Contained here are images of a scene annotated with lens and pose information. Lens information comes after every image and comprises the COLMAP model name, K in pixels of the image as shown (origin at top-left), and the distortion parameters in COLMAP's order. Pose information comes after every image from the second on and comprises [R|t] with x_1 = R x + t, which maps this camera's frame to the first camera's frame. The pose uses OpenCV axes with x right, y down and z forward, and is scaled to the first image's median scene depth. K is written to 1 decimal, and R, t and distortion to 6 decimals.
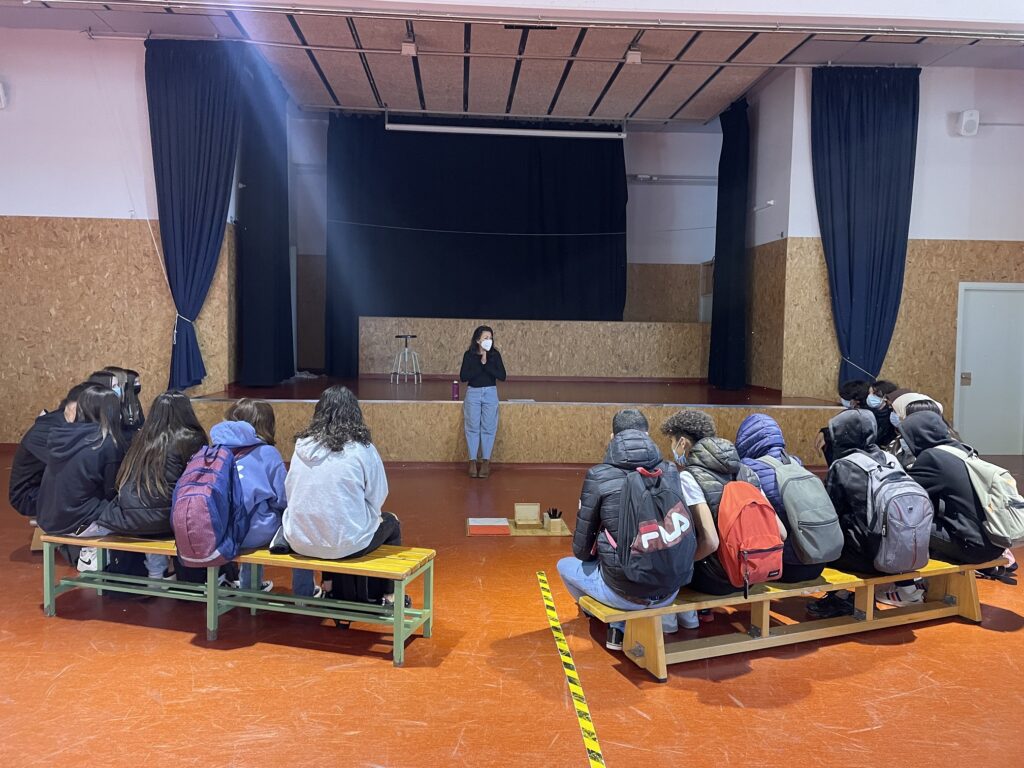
lens RADIAL K [[768.5, 0, 512.0], [0, 768.5, 384.0], [0, 0, 1]] dist [0.098403, -0.137555]
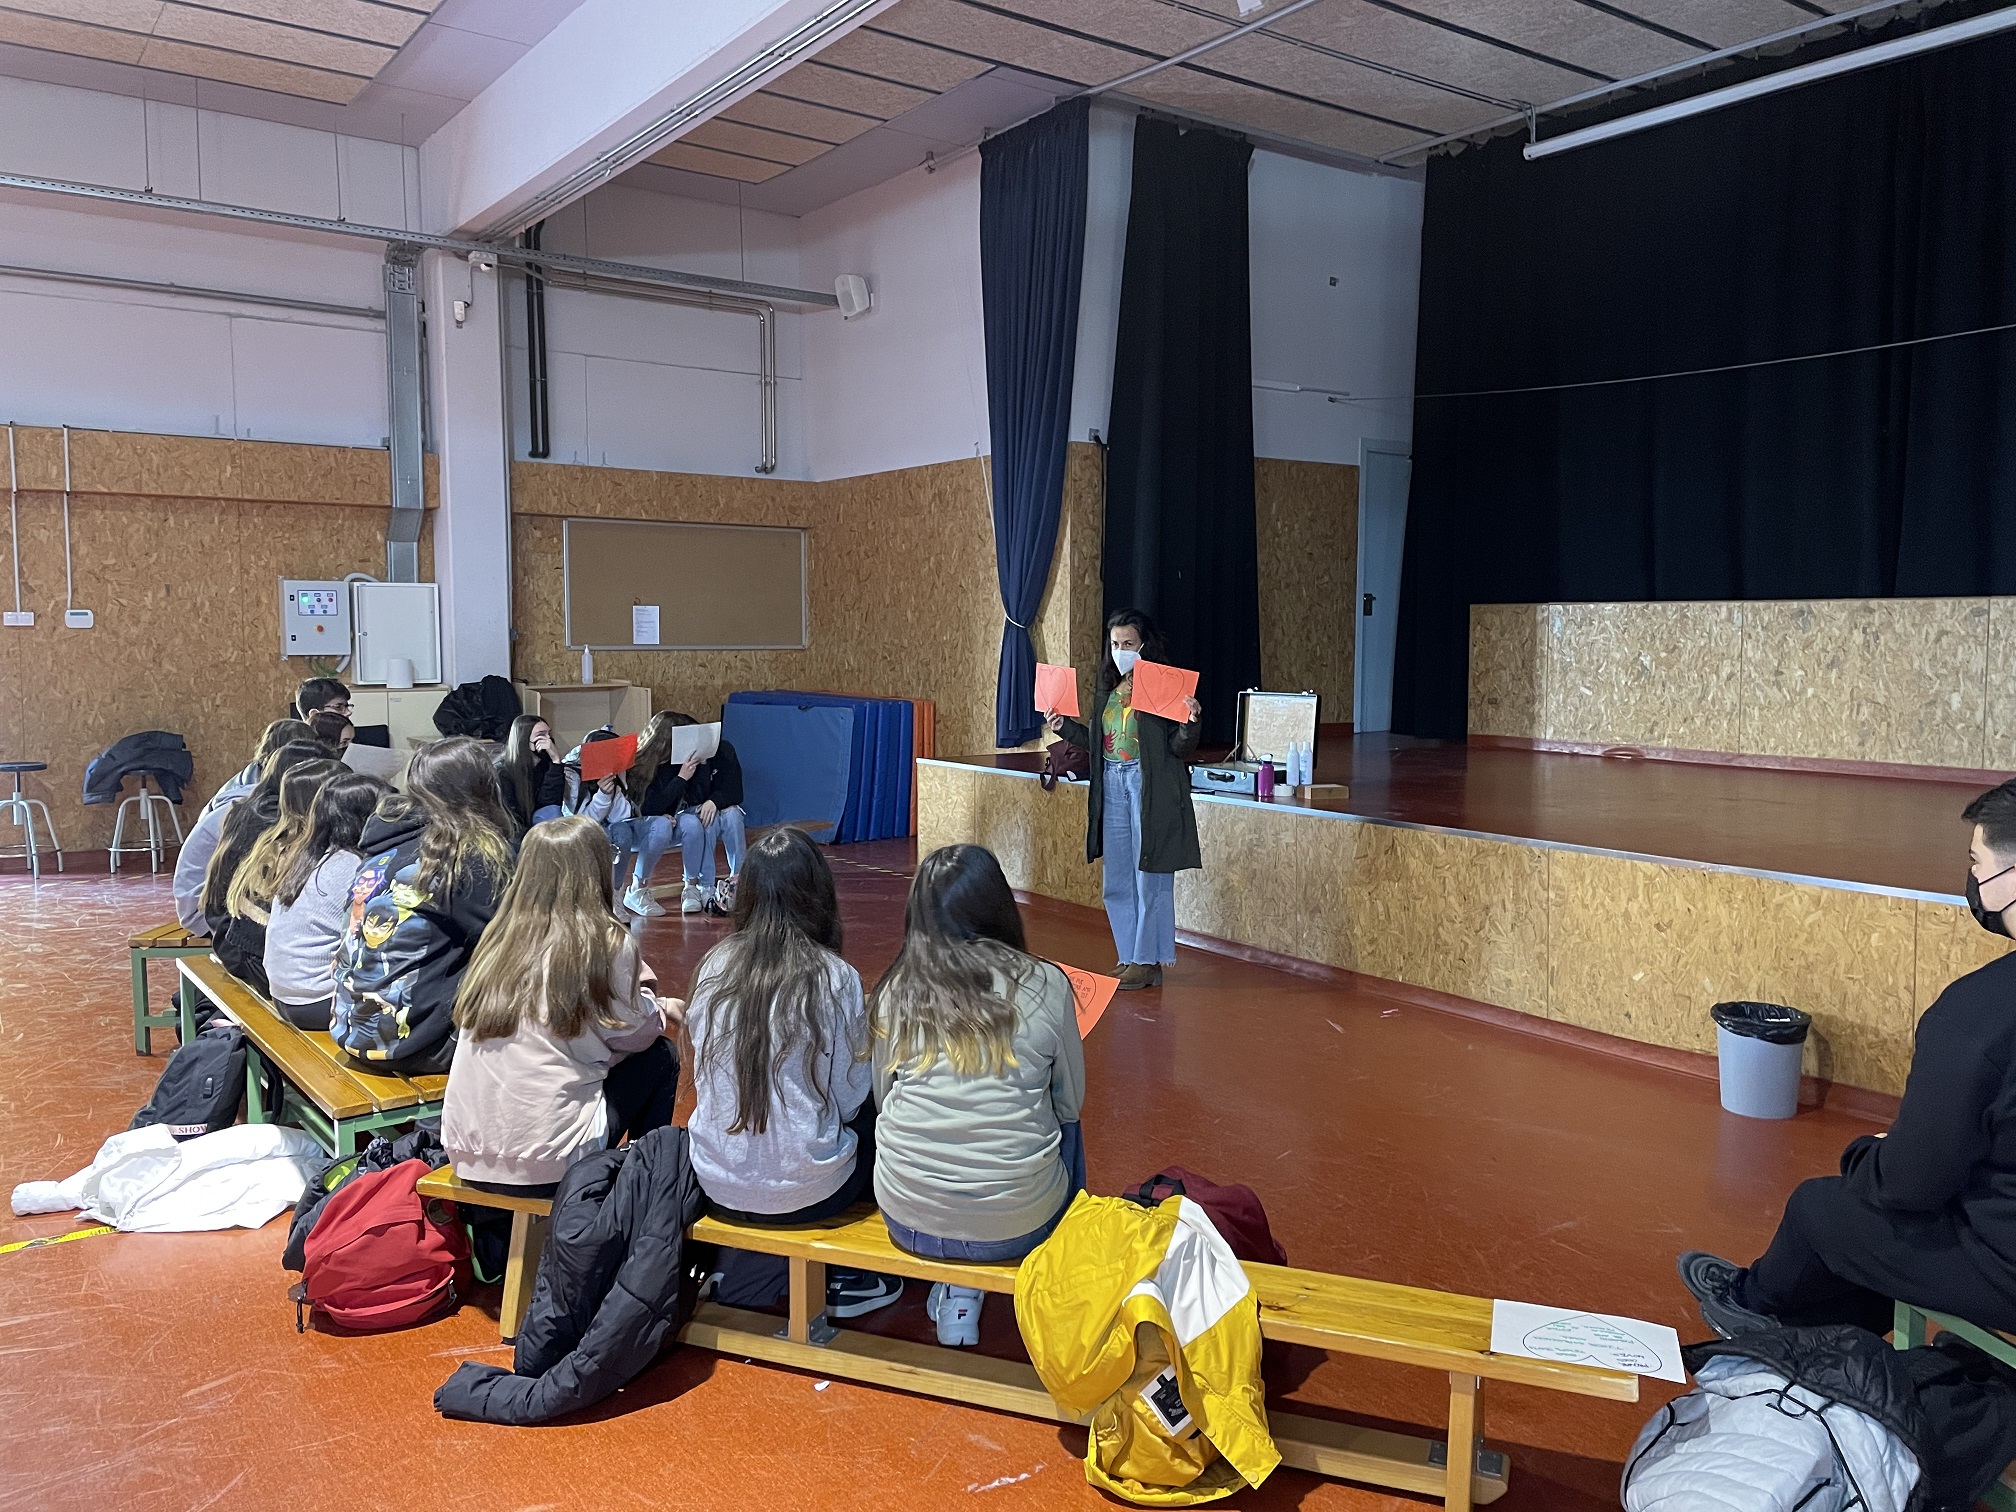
lens RADIAL K [[1512.9, 0, 1008.0], [0, 1512.9, 756.0], [0, 0, 1]] dist [0.098403, -0.137555]
pose [[0.531105, 0.053712, -0.845602, 0.514417], [-0.050640, 0.998217, 0.031601, -0.019994], [0.845791, 0.026038, 0.532878, 0.402314]]
